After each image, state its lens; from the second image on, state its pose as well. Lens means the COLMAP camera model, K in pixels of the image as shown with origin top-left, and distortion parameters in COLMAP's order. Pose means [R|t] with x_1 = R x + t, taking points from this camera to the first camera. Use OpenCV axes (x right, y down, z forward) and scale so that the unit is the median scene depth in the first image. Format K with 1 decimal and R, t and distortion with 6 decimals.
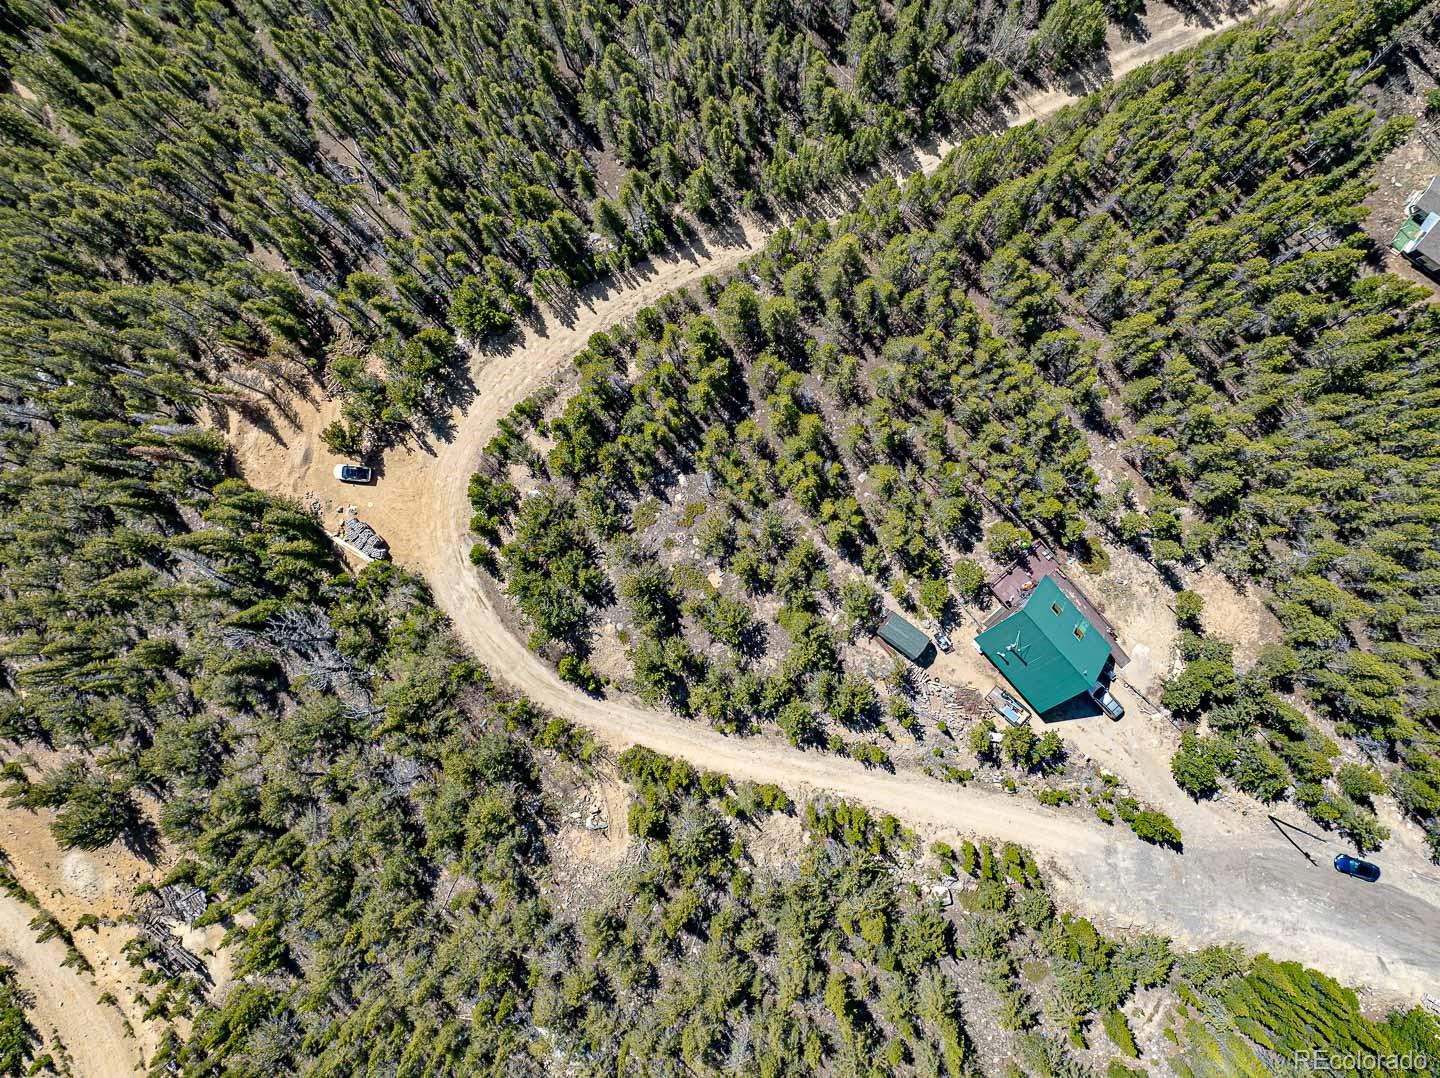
lens RADIAL K [[1012.5, 0, 726.5], [0, 1012.5, 541.9], [0, 0, 1]] dist [-0.046889, 0.016279]
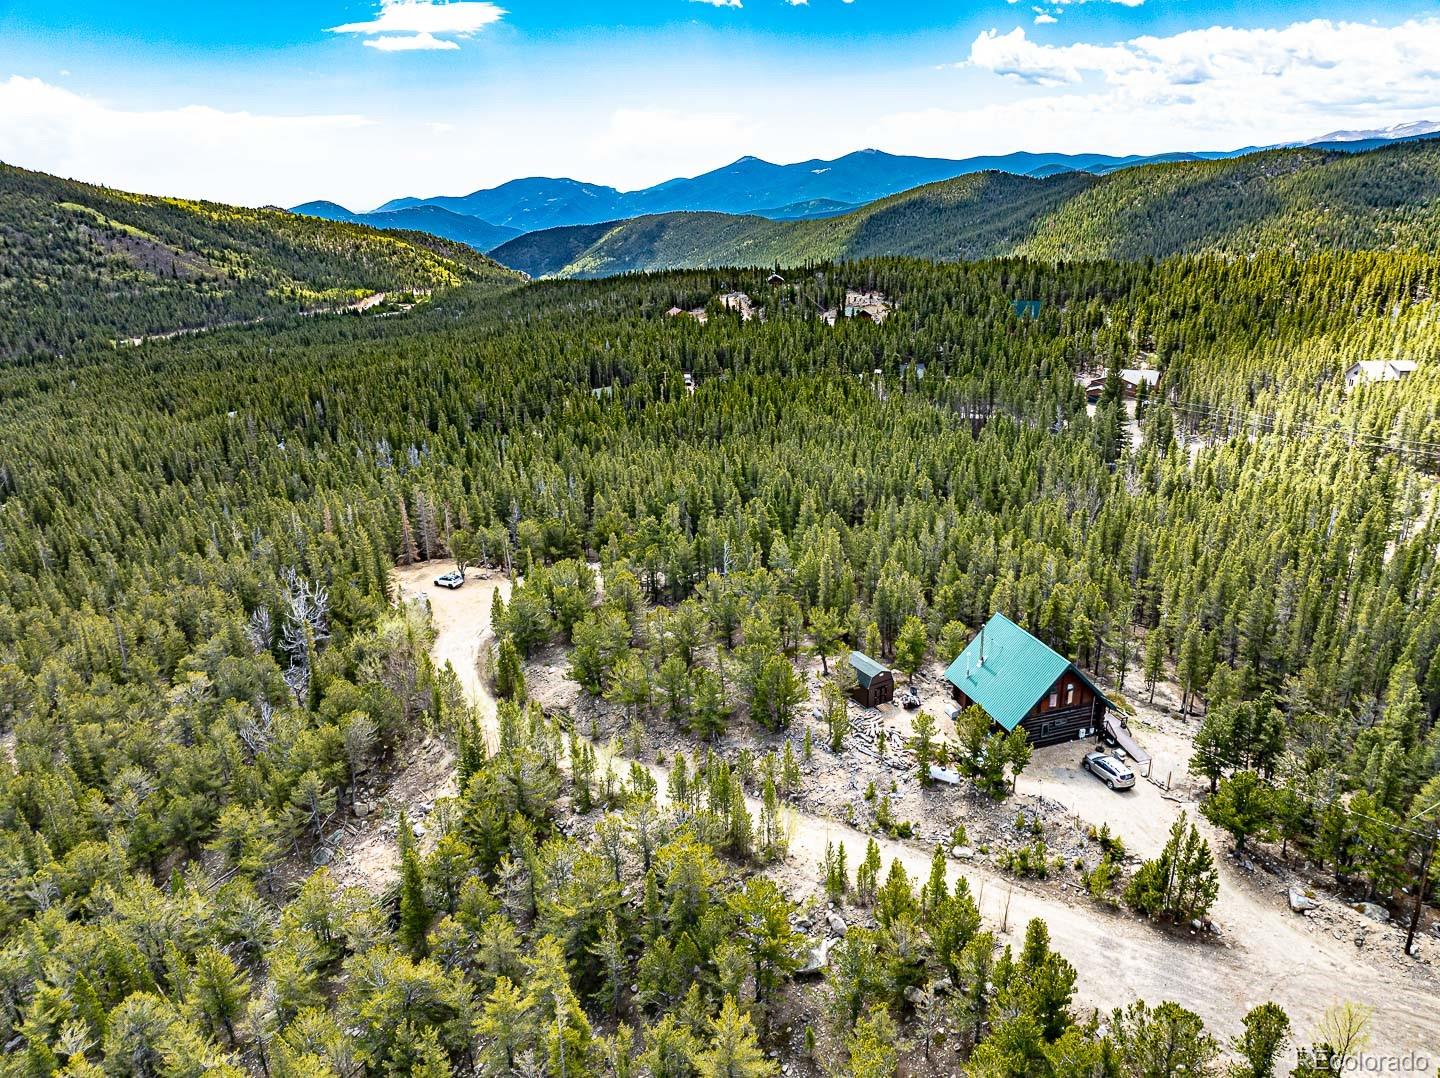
lens RADIAL K [[1012.5, 0, 715.6], [0, 1012.5, 550.0], [0, 0, 1]] dist [-0.046889, 0.016279]
pose [[0.915050, 0.138929, -0.378657, 0.345610], [-0.403125, 0.345622, -0.847370, 0.779866], [0.013148, 0.928032, 0.372267, 0.543978]]
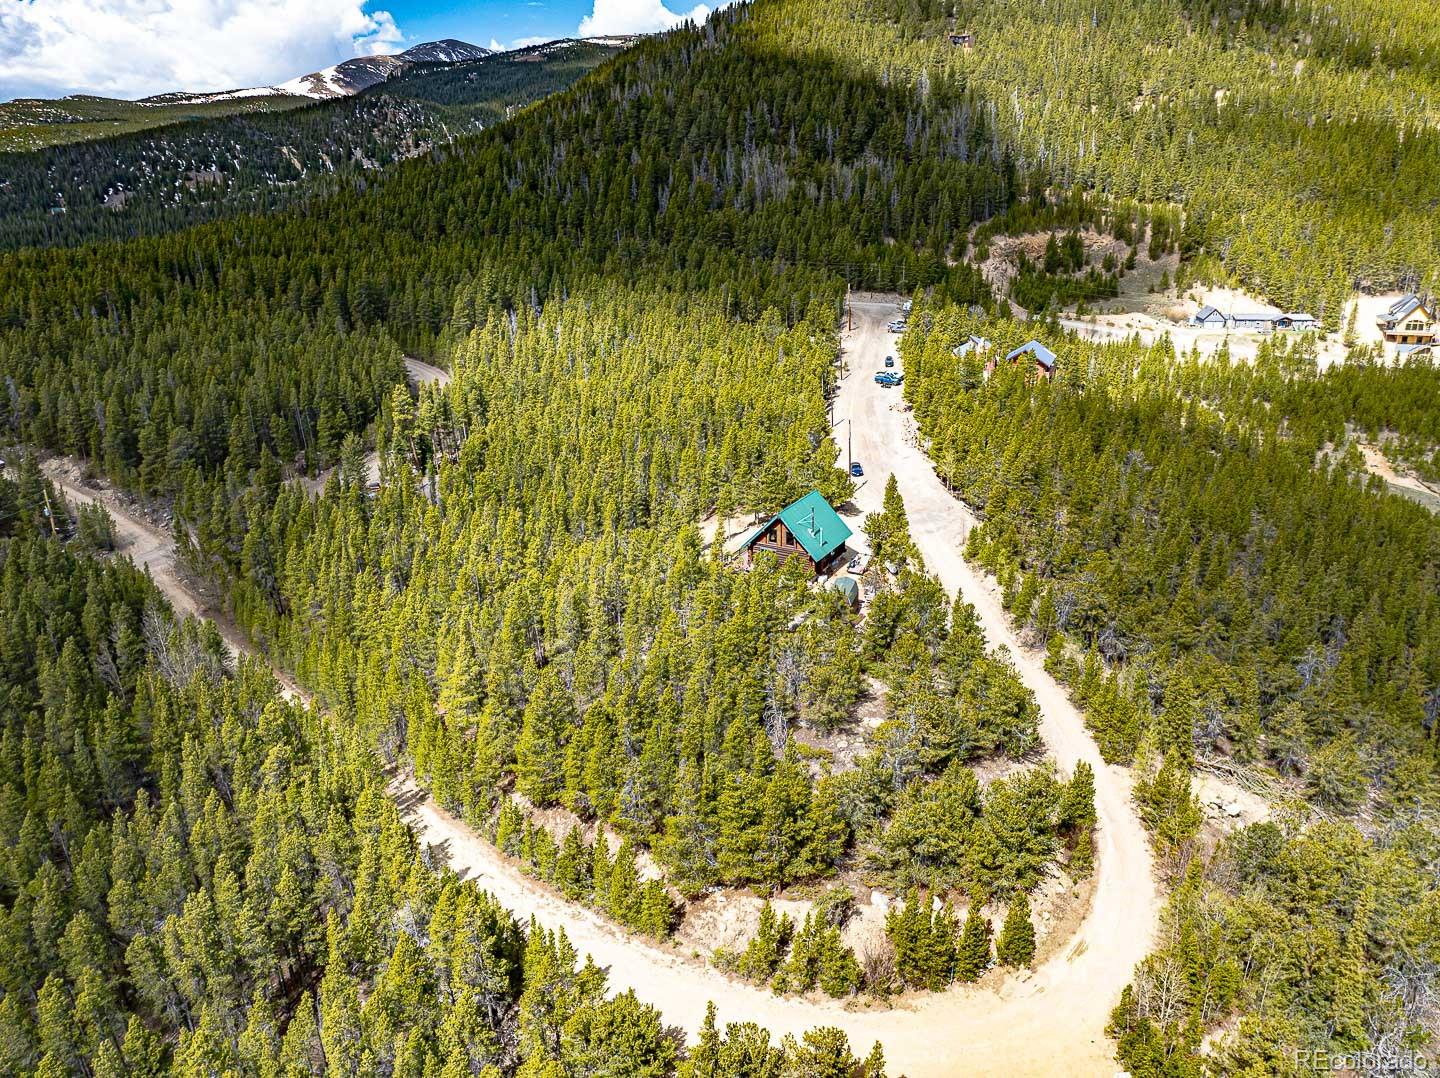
lens RADIAL K [[1012.5, 0, 719.4], [0, 1012.5, 536.4], [0, 0, 1]] dist [-0.046889, 0.016279]
pose [[-0.313204, -0.299960, 0.901070, -0.651971], [0.949640, -0.108282, 0.294040, -0.302361], [0.009369, 0.947786, 0.318769, 0.573010]]
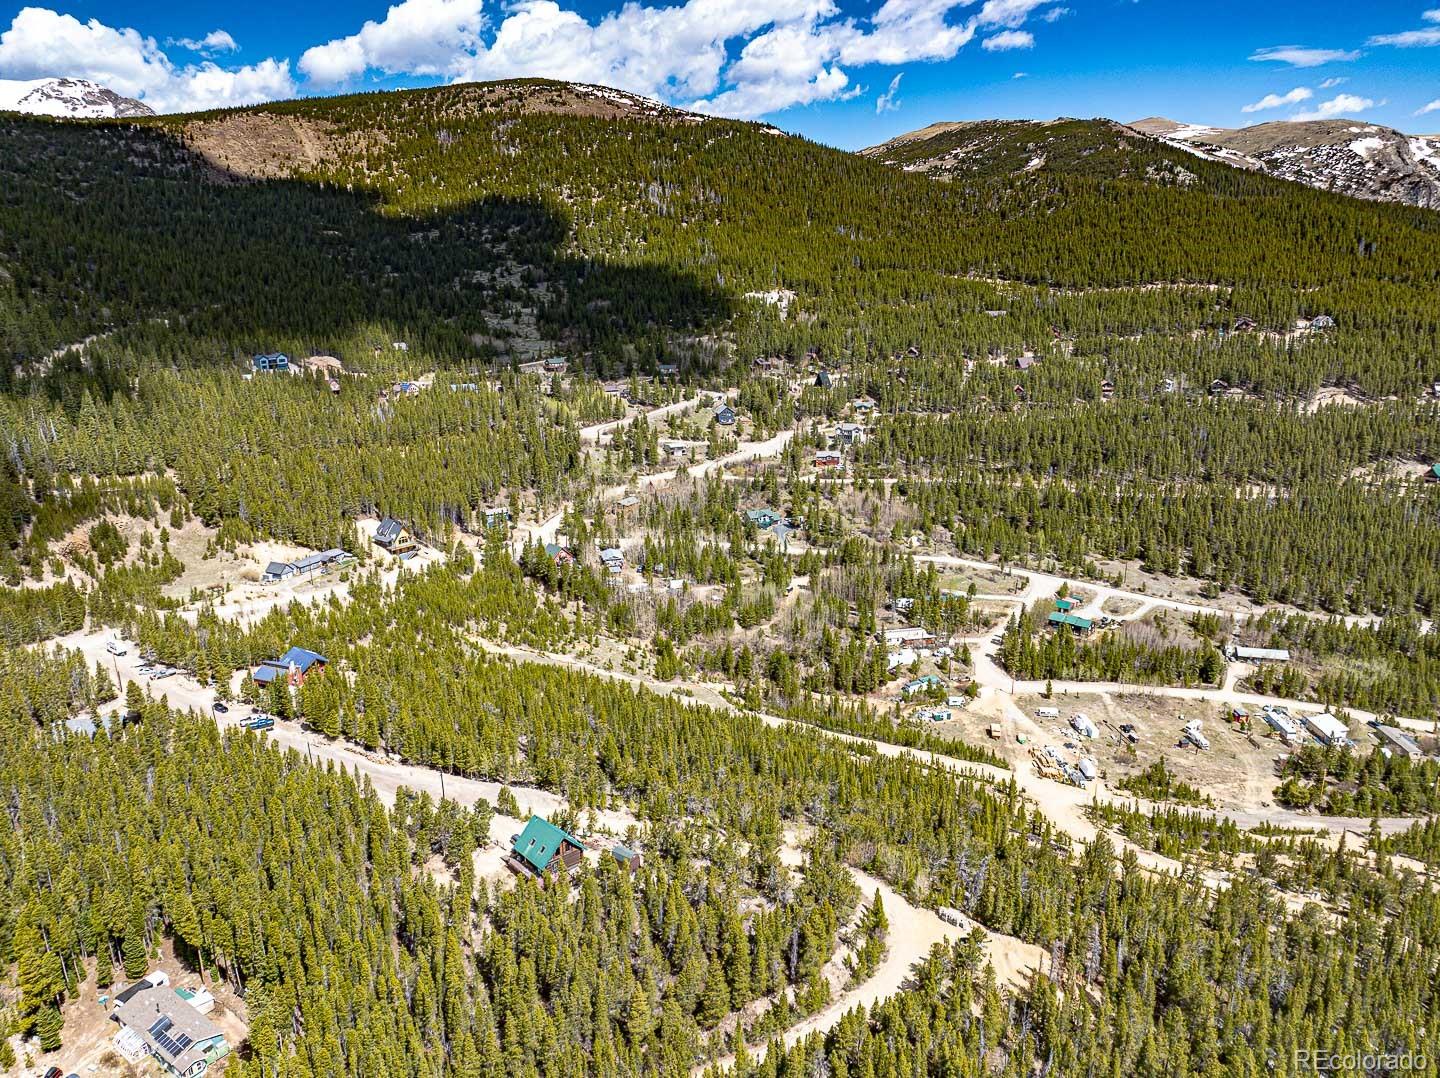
lens RADIAL K [[1012.5, 0, 719.0], [0, 1012.5, 543.2], [0, 0, 1]] dist [-0.046889, 0.016279]
pose [[-0.999317, 0.031423, 0.019446, -0.038806], [0.011006, -0.249247, 0.968377, -1.394694], [0.035276, 0.967930, 0.248731, 0.025306]]
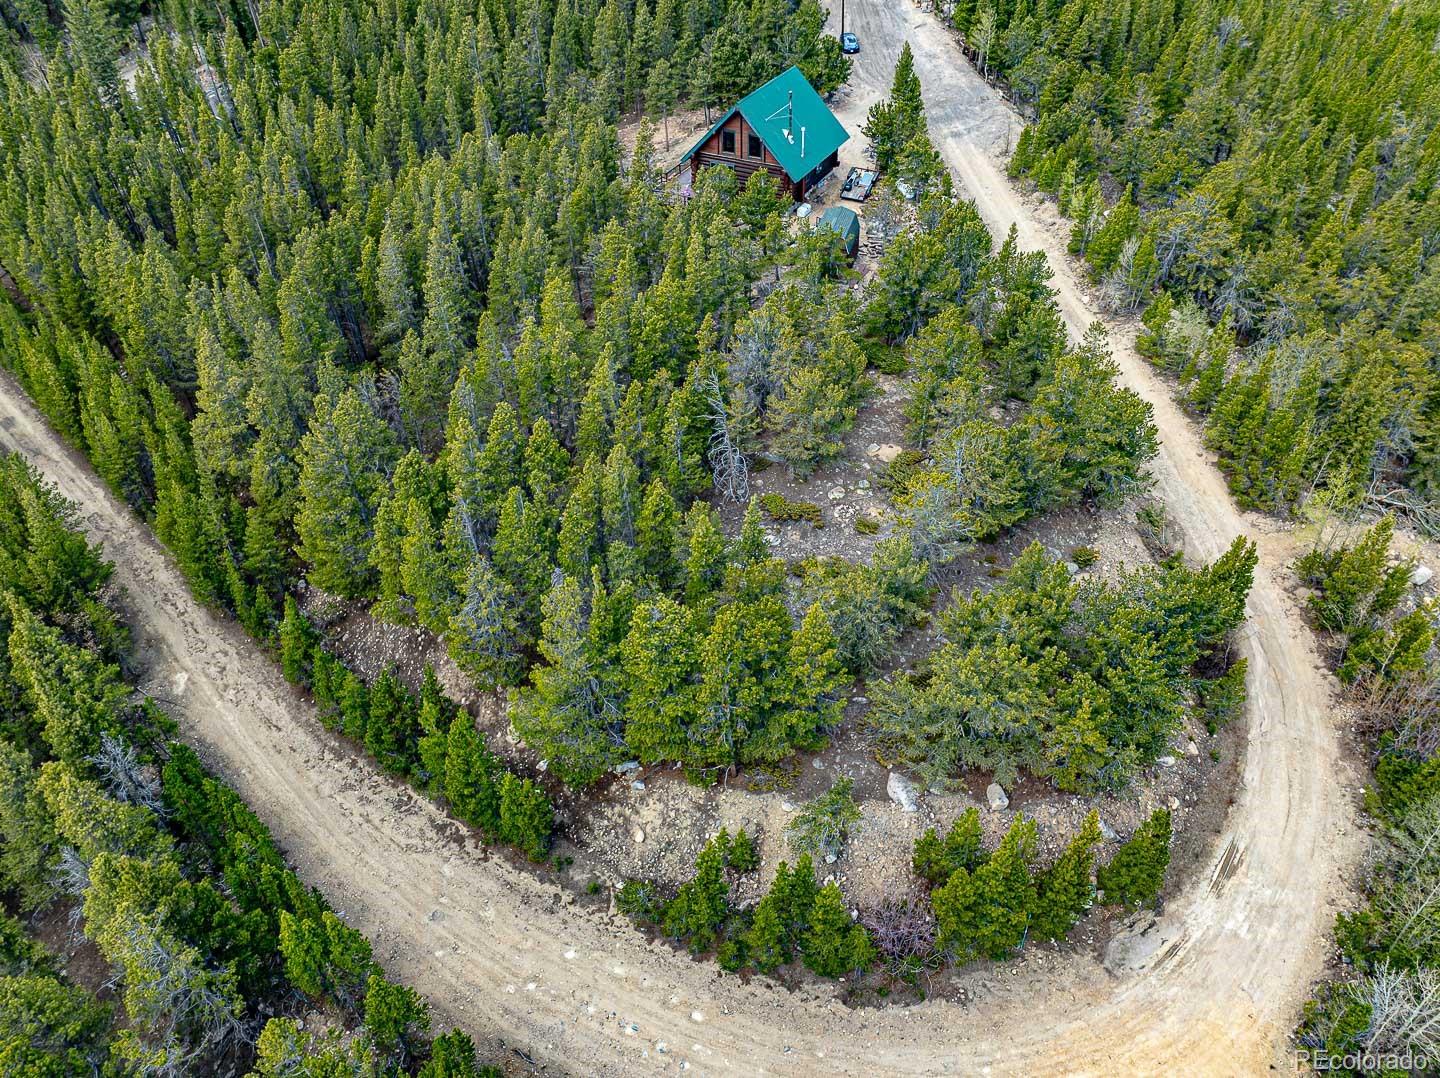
lens RADIAL K [[1012.5, 0, 720.5], [0, 1012.5, 539.5], [0, 0, 1]] dist [-0.046889, 0.016279]
pose [[-0.347507, -0.596665, 0.723346, -0.374503], [0.937625, -0.229284, 0.261320, -0.185667], [0.009931, 0.769038, 0.639126, 0.679517]]
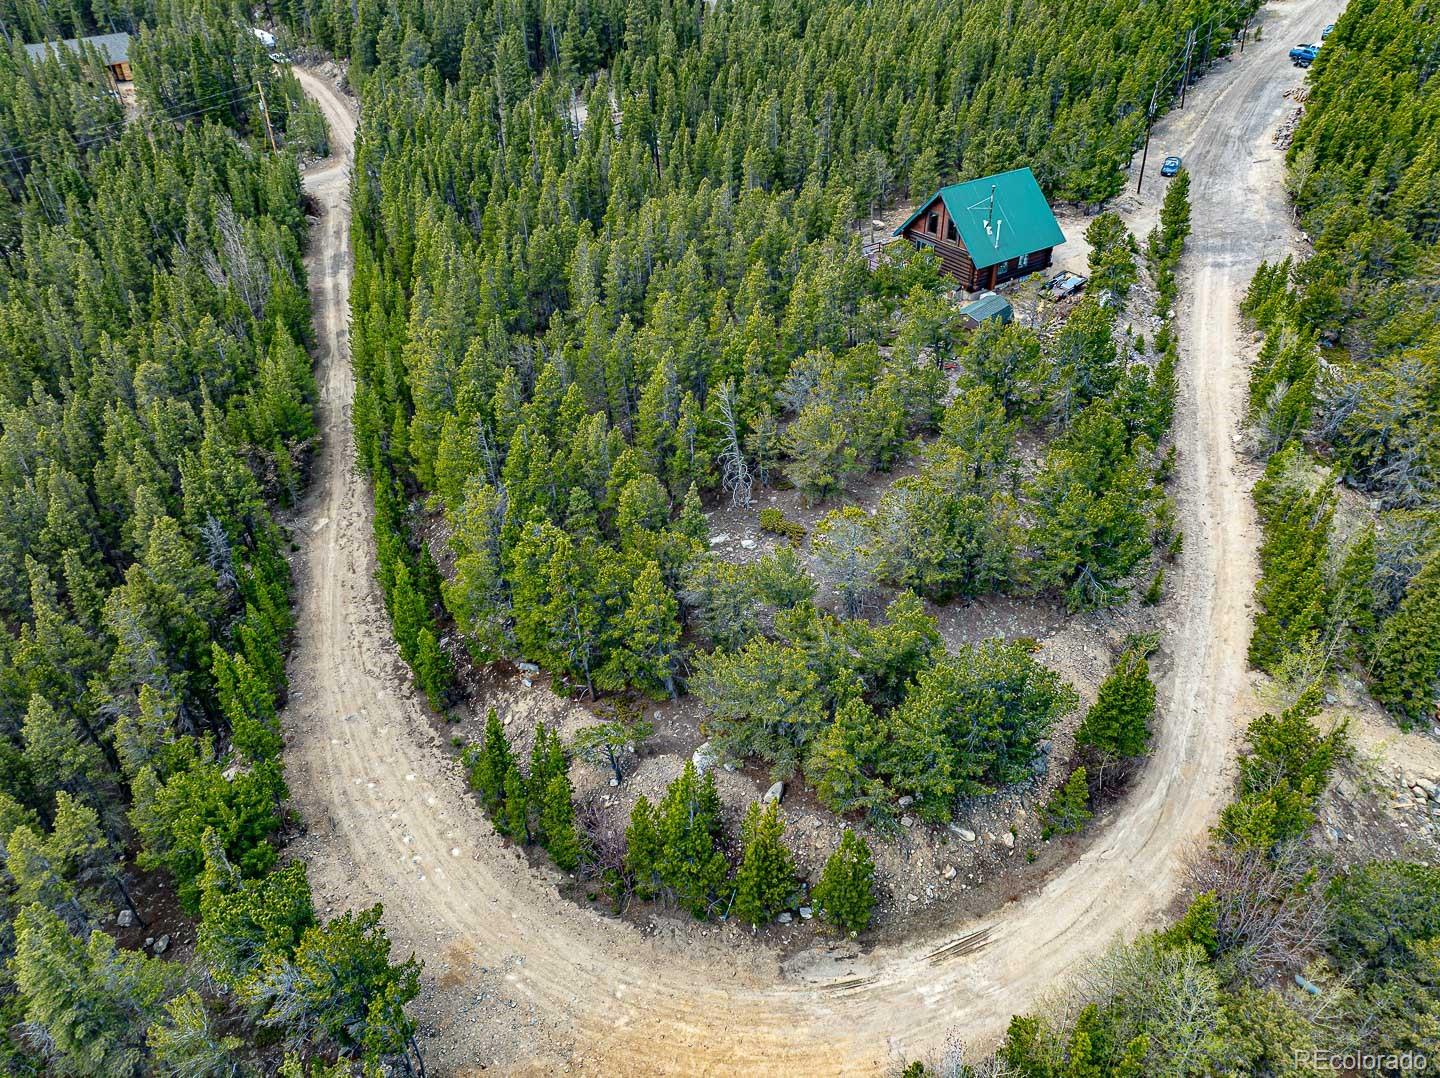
lens RADIAL K [[1012.5, 0, 721.0], [0, 1012.5, 538.9], [0, 0, 1]] dist [-0.046889, 0.016279]
pose [[0.130998, -0.564557, 0.814932, -0.471924], [0.991381, 0.073027, -0.108771, 0.000264], [0.001896, 0.822157, 0.569257, 0.678297]]
